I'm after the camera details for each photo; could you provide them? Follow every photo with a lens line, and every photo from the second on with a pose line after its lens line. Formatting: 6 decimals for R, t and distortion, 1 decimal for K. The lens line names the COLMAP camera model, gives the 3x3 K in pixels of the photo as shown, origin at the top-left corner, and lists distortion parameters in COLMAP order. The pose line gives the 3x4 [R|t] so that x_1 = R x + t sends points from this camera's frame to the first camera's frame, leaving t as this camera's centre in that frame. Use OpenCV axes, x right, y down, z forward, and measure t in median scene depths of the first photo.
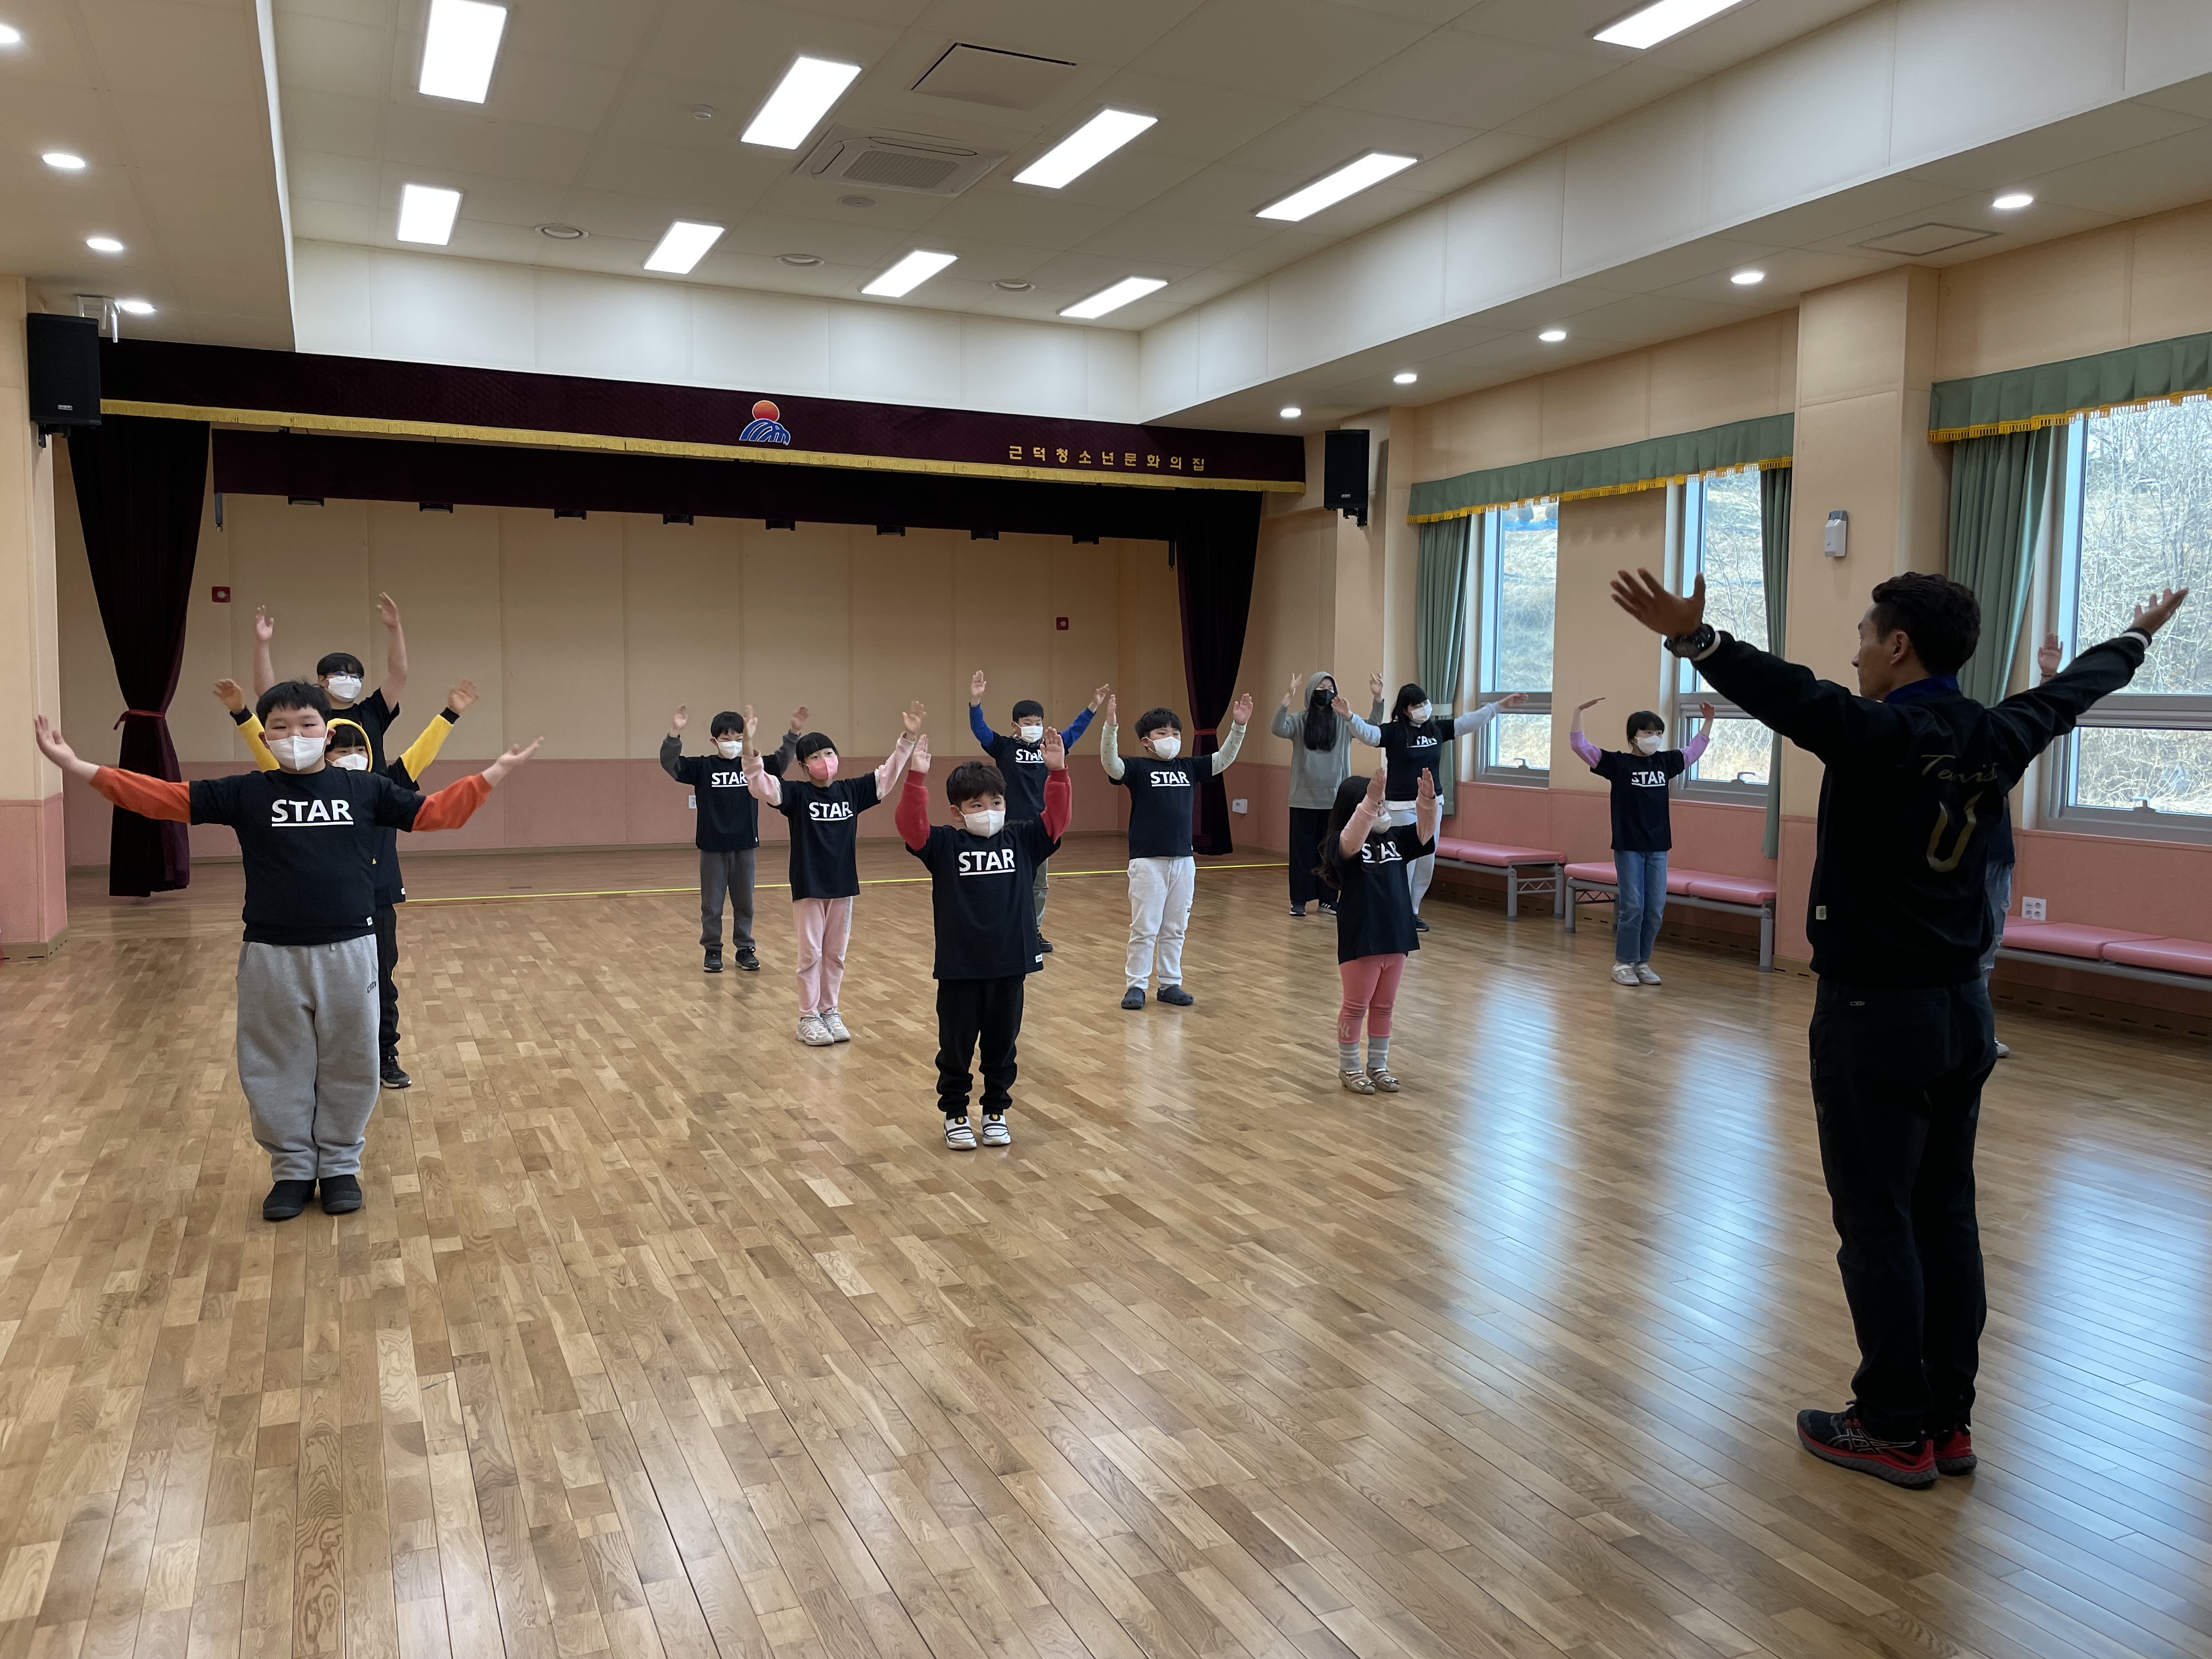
lens RADIAL K [[1658.3, 0, 1115.3], [0, 1658.3, 825.7], [0, 0, 1]] dist [0.026352, 0.001479]
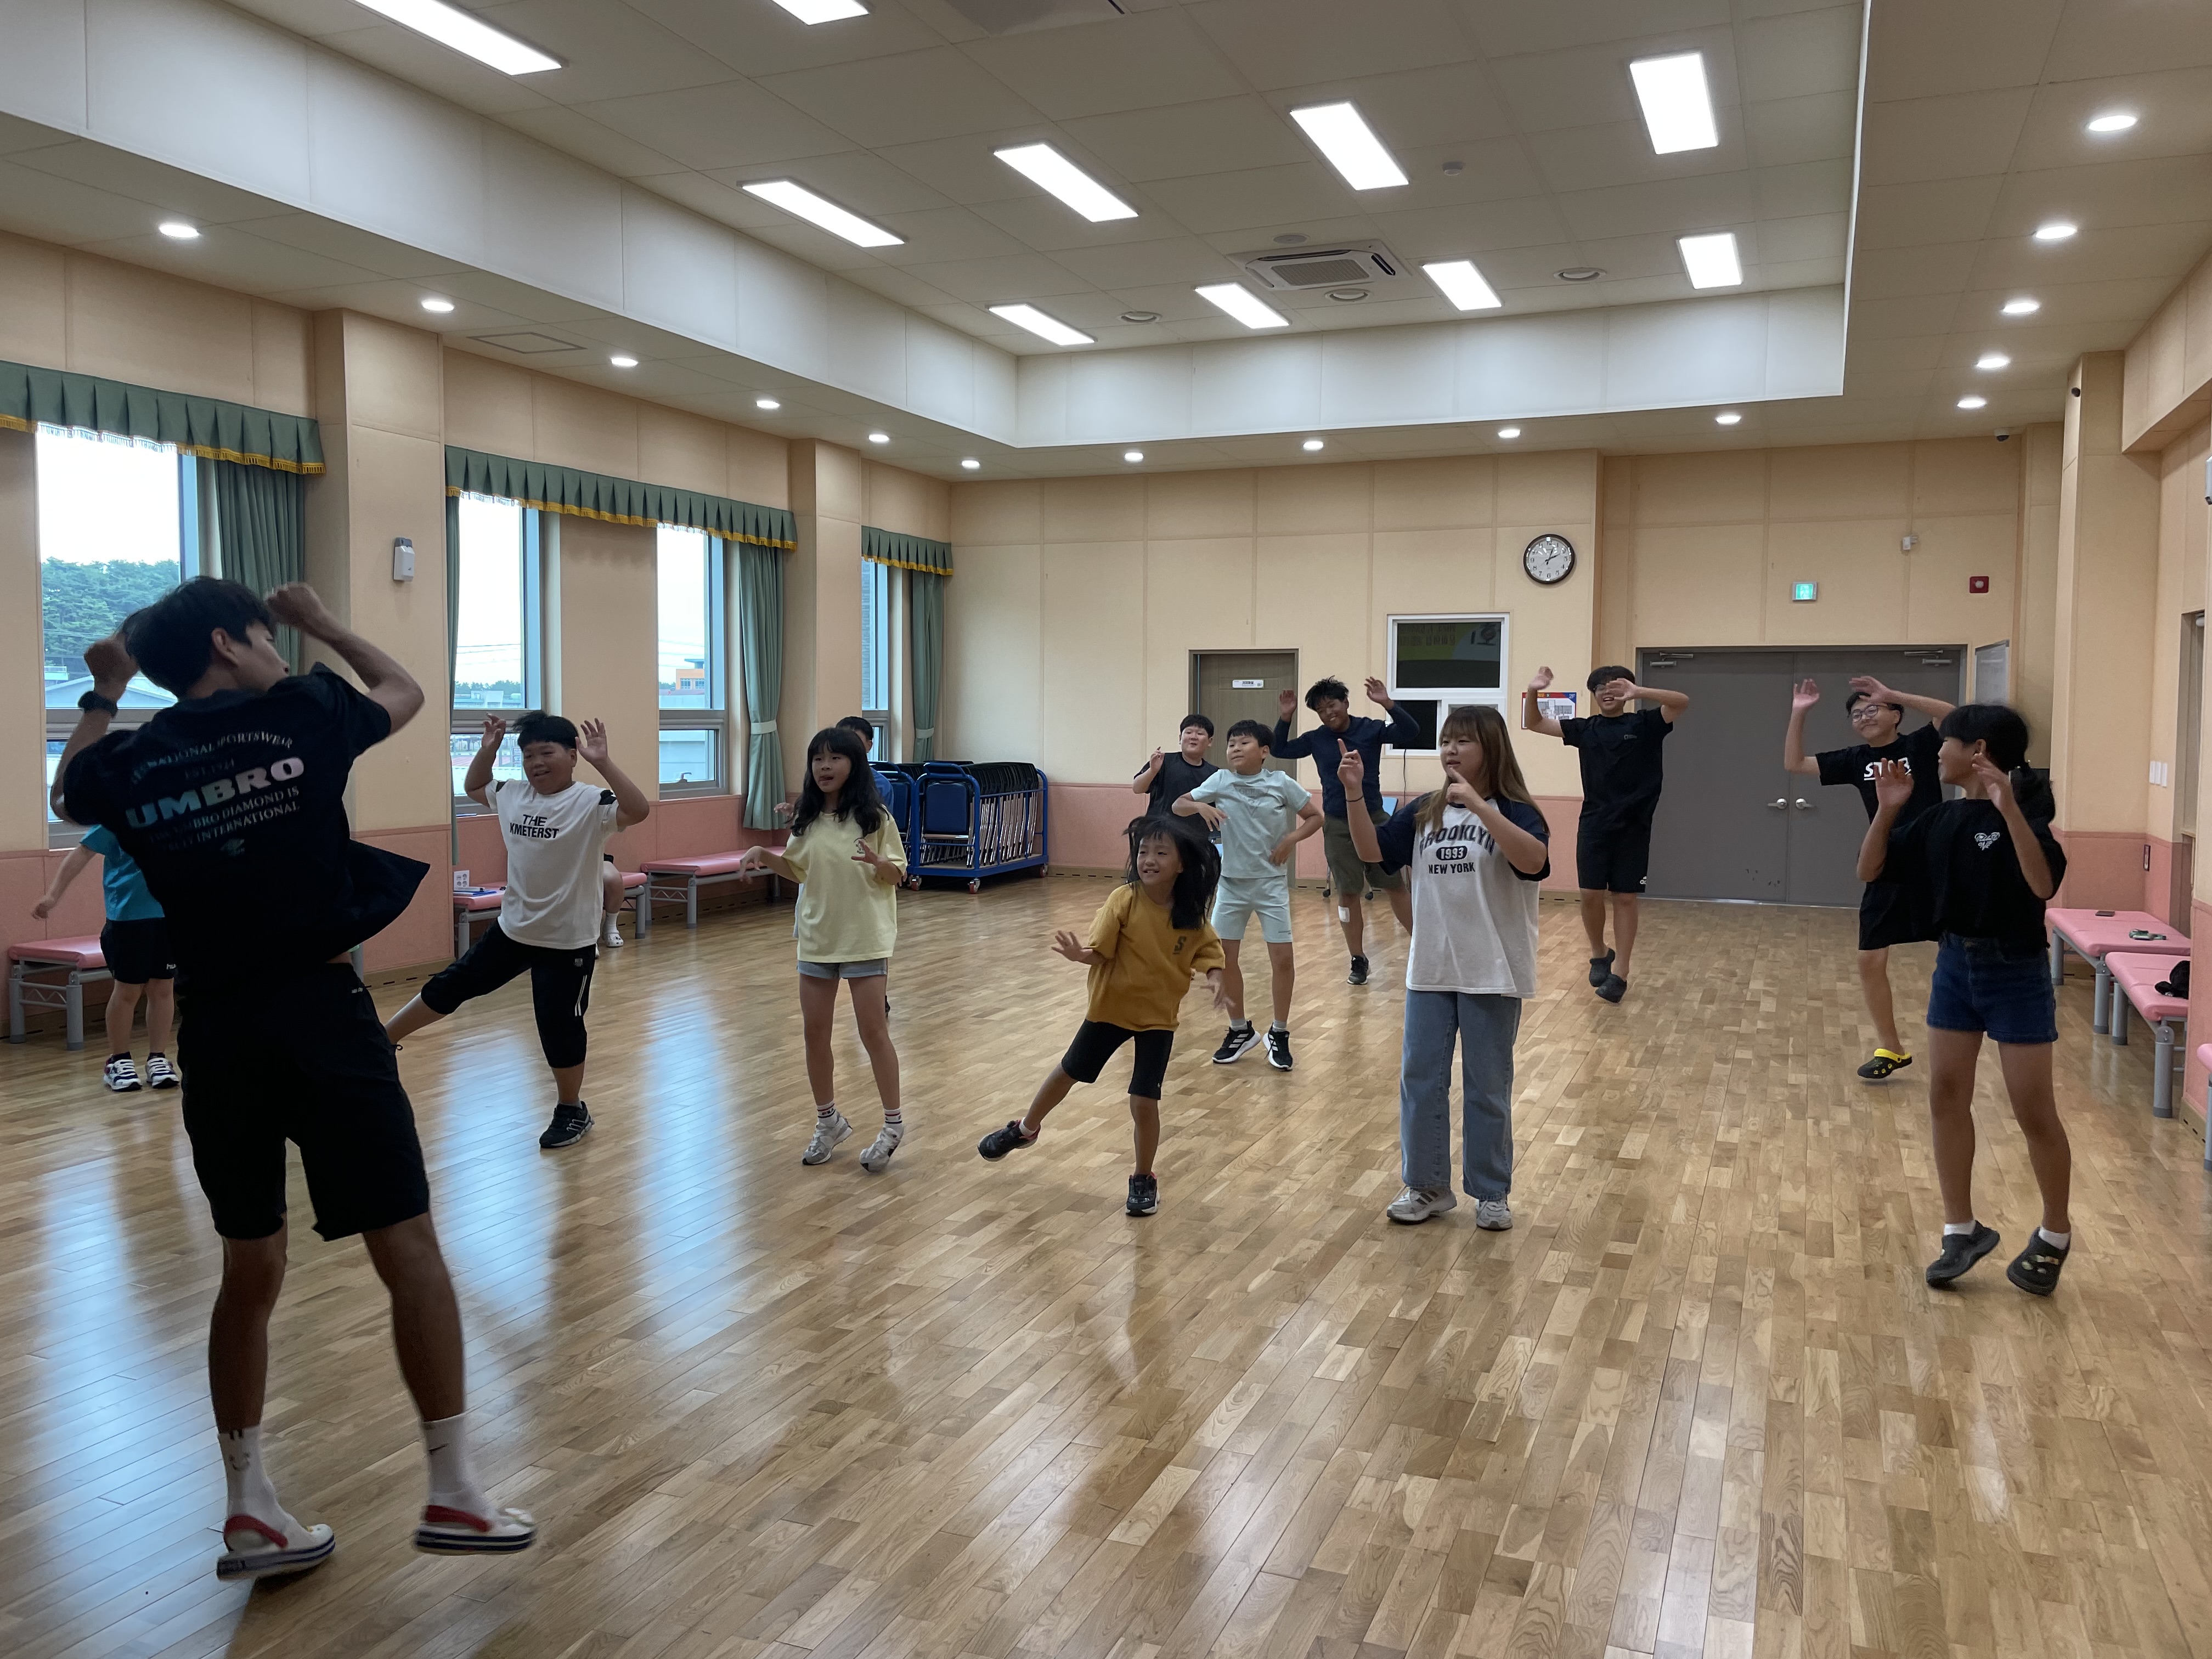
lens RADIAL K [[1658.3, 0, 1109.5], [0, 1658.3, 825.9], [0, 0, 1]] dist [0.026352, 0.001479]
pose [[0.668802, 0.051092, -0.741683, 0.611243], [-0.065499, 0.997806, 0.009672, -0.017721], [0.740549, 0.042111, 0.670681, 0.250201]]
